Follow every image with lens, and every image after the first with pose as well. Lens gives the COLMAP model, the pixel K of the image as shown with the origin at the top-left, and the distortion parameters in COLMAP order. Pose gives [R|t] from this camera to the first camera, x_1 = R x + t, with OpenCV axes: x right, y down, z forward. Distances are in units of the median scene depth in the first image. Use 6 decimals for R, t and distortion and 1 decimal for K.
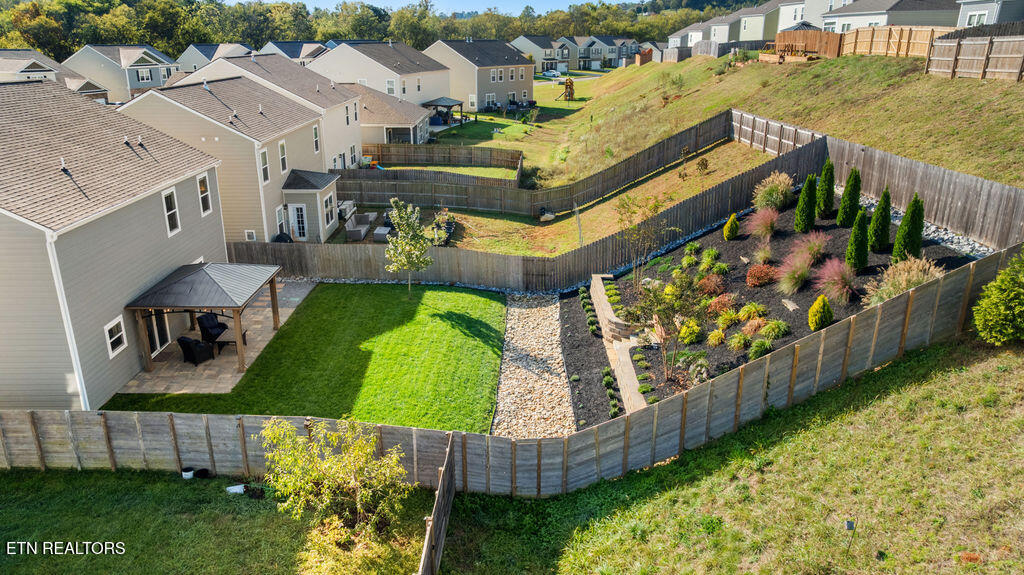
lens RADIAL K [[723.8, 0, 510.5], [0, 723.8, 288.6], [0, 0, 1]] dist [-0.028283, 0.000560]
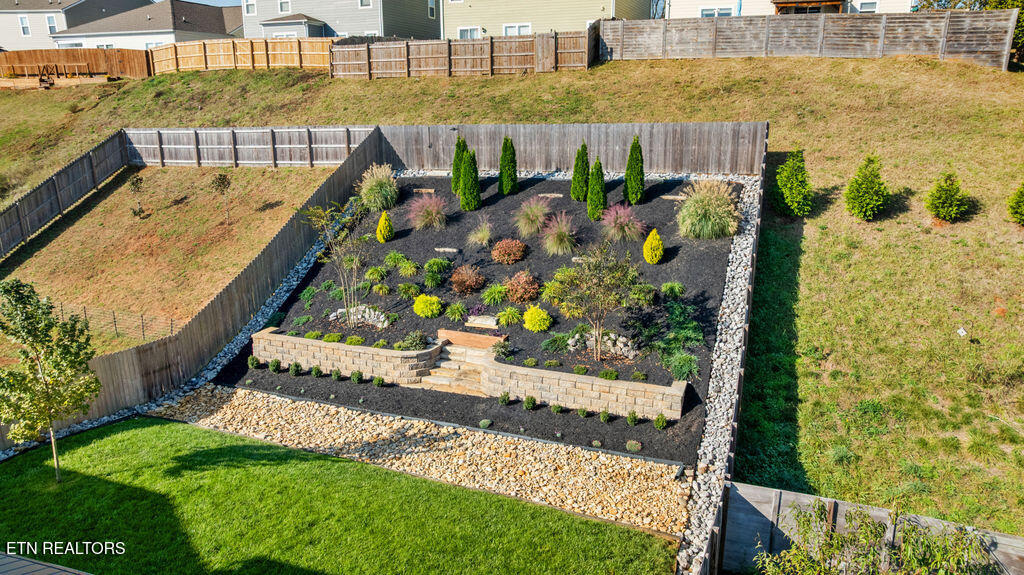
lens RADIAL K [[723.8, 0, 511.5], [0, 723.8, 287.1], [0, 0, 1]] dist [-0.028283, 0.000560]
pose [[0.345081, -0.229853, 0.909993, -0.424304], [0.311175, 0.942731, 0.120121, -0.069303], [-0.885488, 0.241716, 0.396843, 0.505347]]
